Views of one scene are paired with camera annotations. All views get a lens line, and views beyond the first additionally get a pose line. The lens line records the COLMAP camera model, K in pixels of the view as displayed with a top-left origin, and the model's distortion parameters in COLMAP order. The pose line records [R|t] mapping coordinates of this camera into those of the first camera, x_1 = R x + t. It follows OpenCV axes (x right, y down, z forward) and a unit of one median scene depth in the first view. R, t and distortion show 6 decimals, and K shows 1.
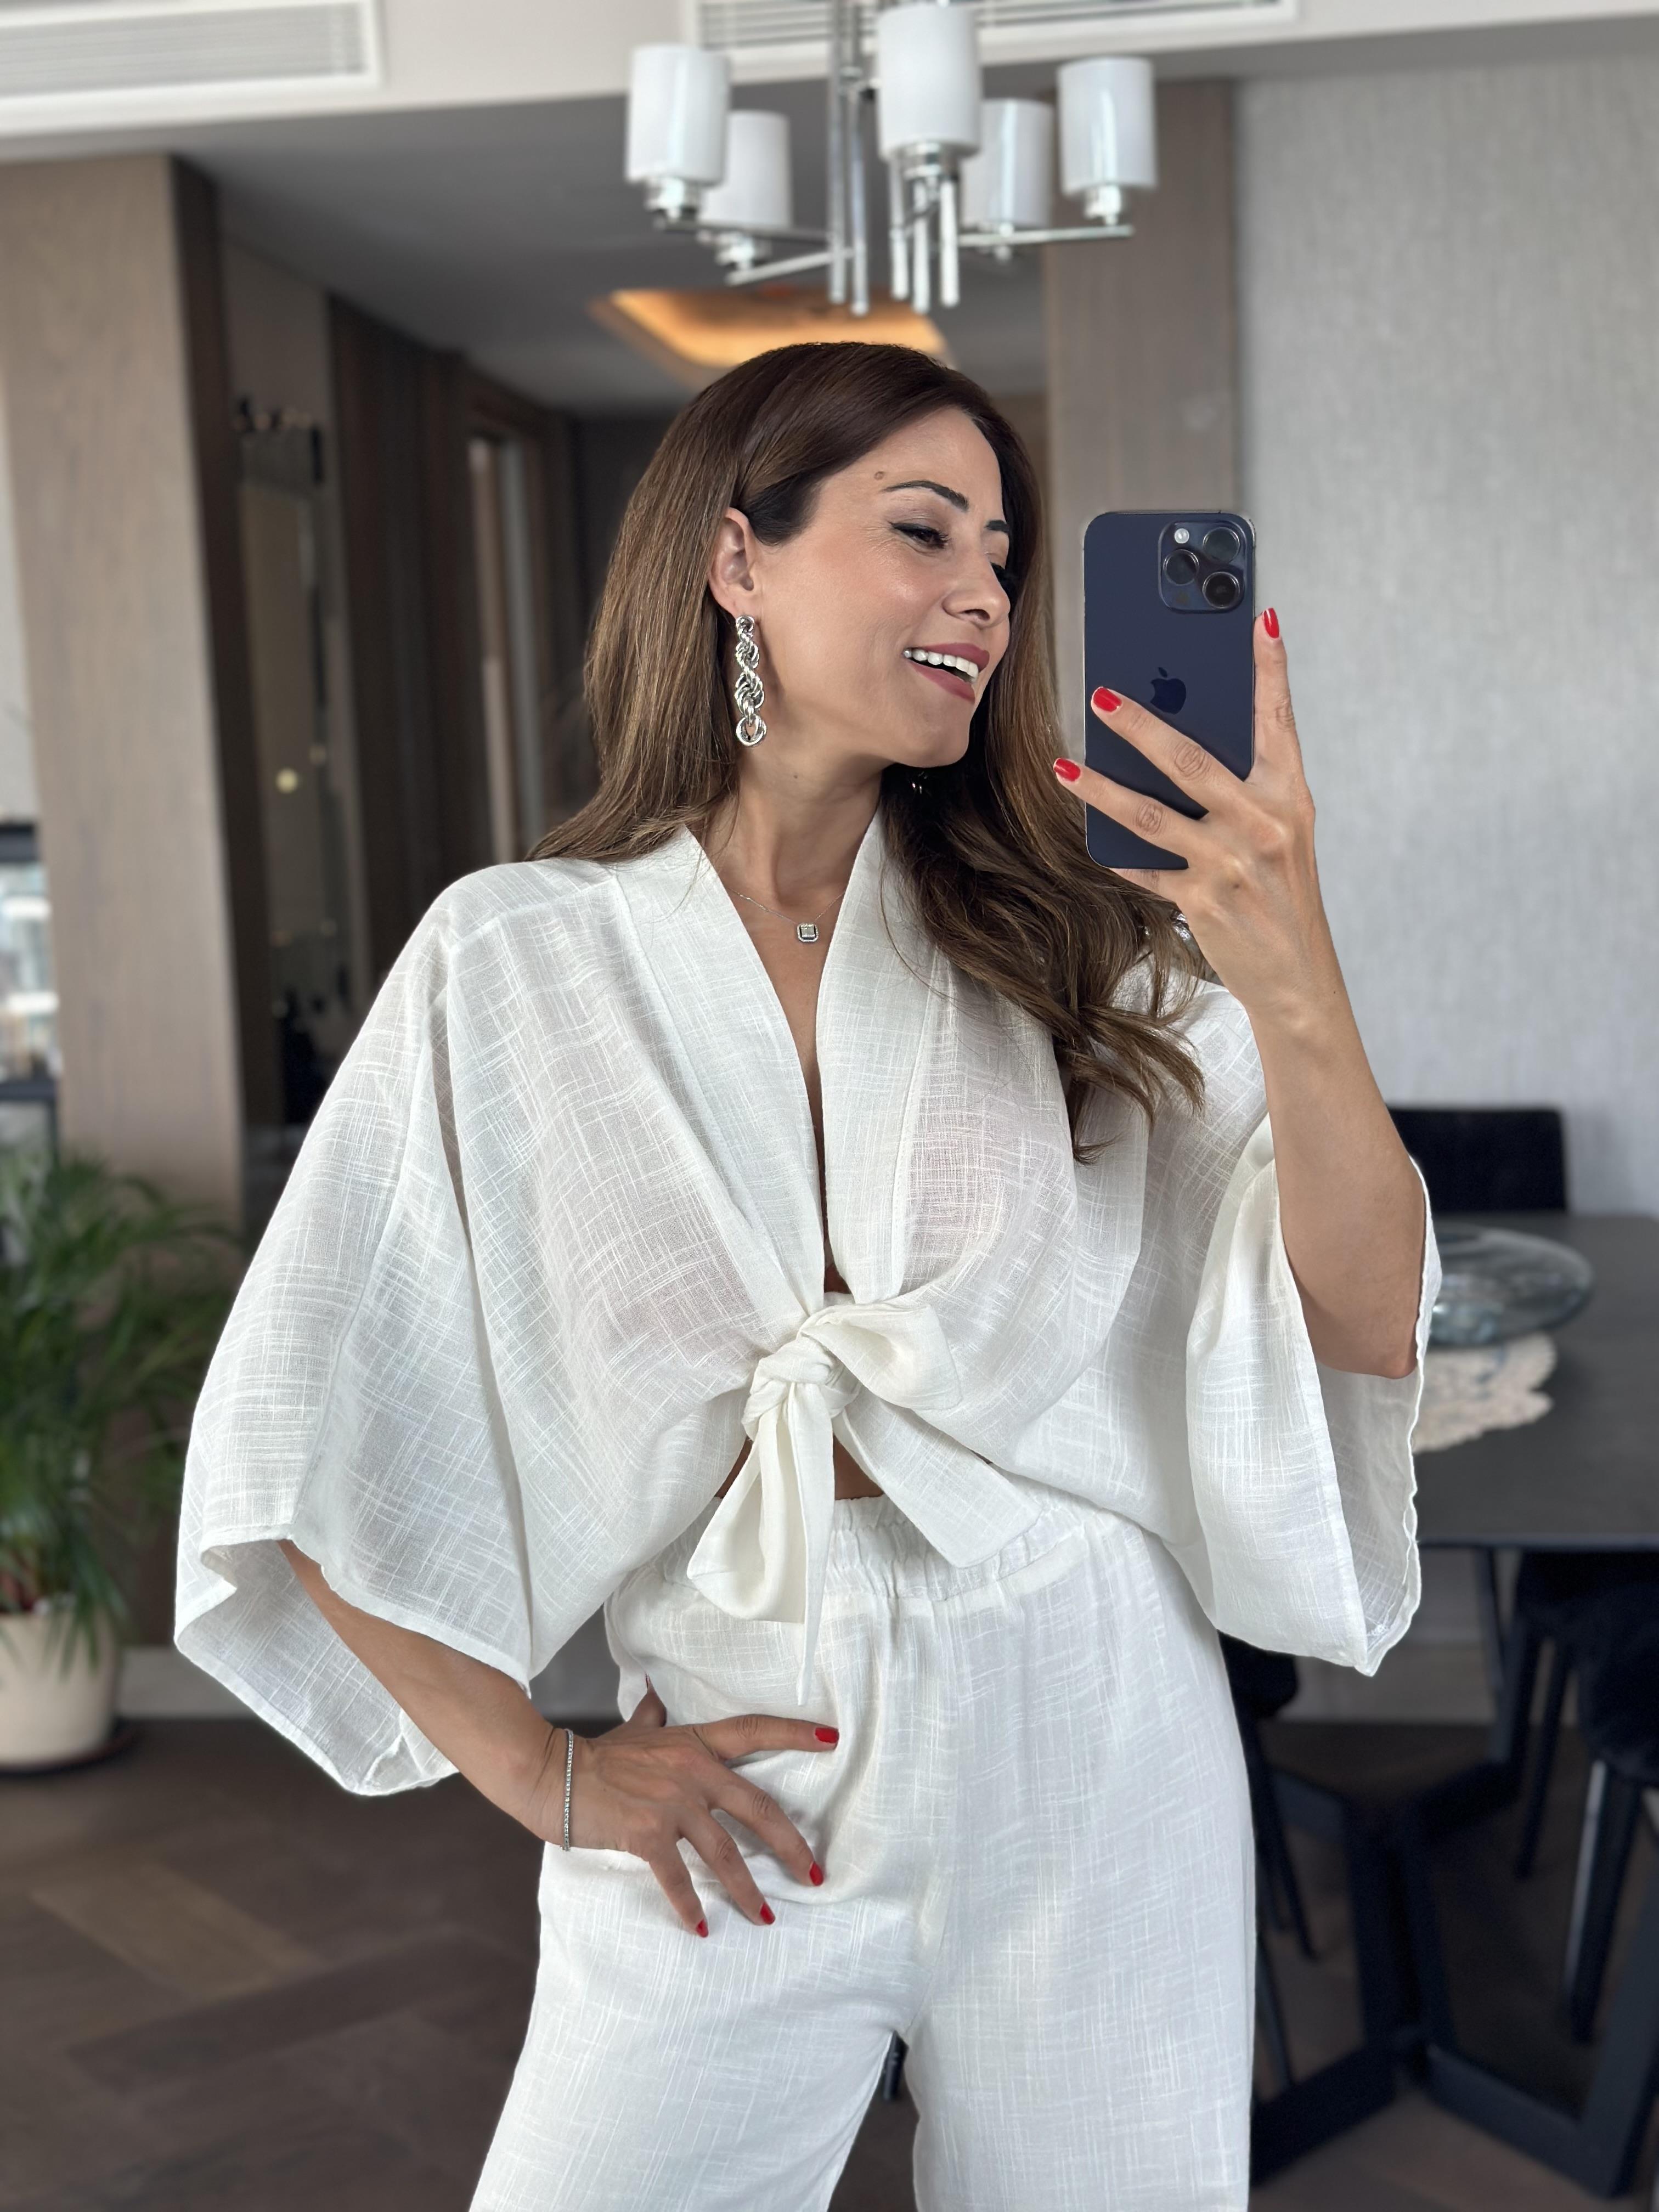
lens RADIAL K [[2630.8, 0, 871.6], [0, 2630.8, 1075.3], [0, 0, 1]] dist [0.013645, 0.003113]
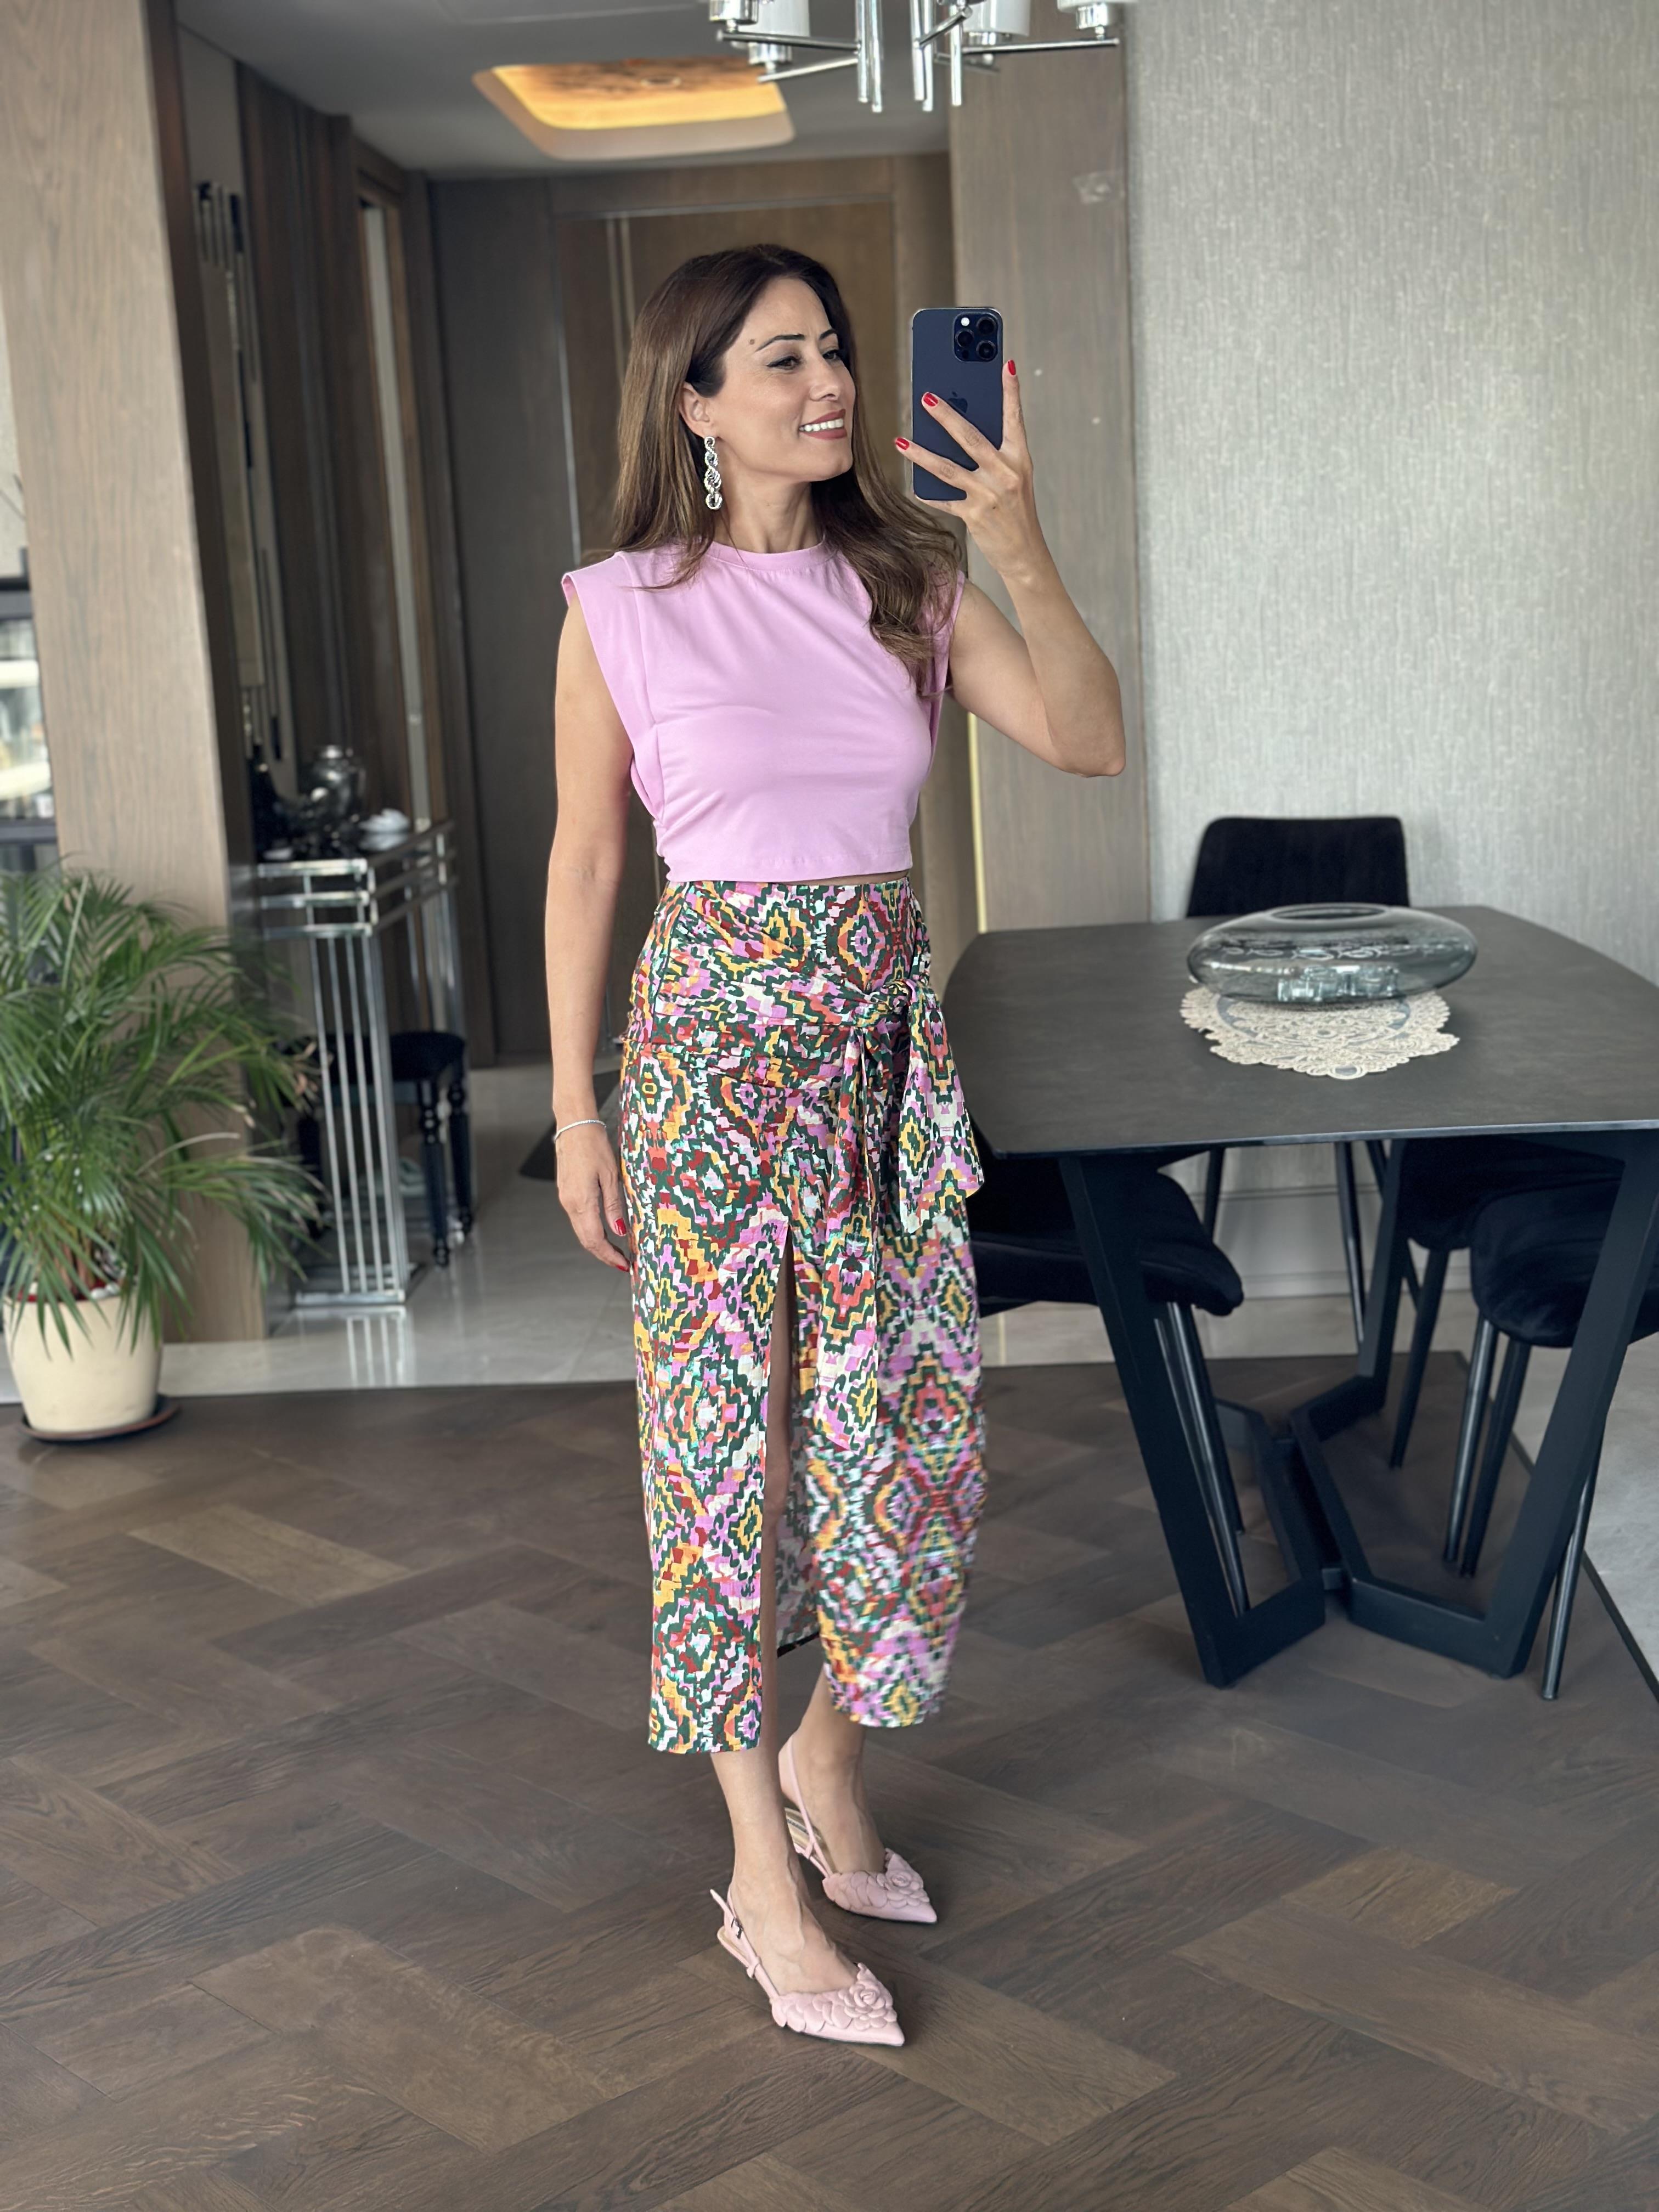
lens RADIAL K [[2630.8, 0, 871.6], [0, 2630.8, 1075.3], [0, 0, 1]] dist [0.013645, 0.003113]
pose [[0.994320, -0.035315, 0.100404, -0.119690], [0.026423, 0.995721, 0.088550, 0.024409], [-0.103102, -0.085394, 0.990998, -0.155802]]
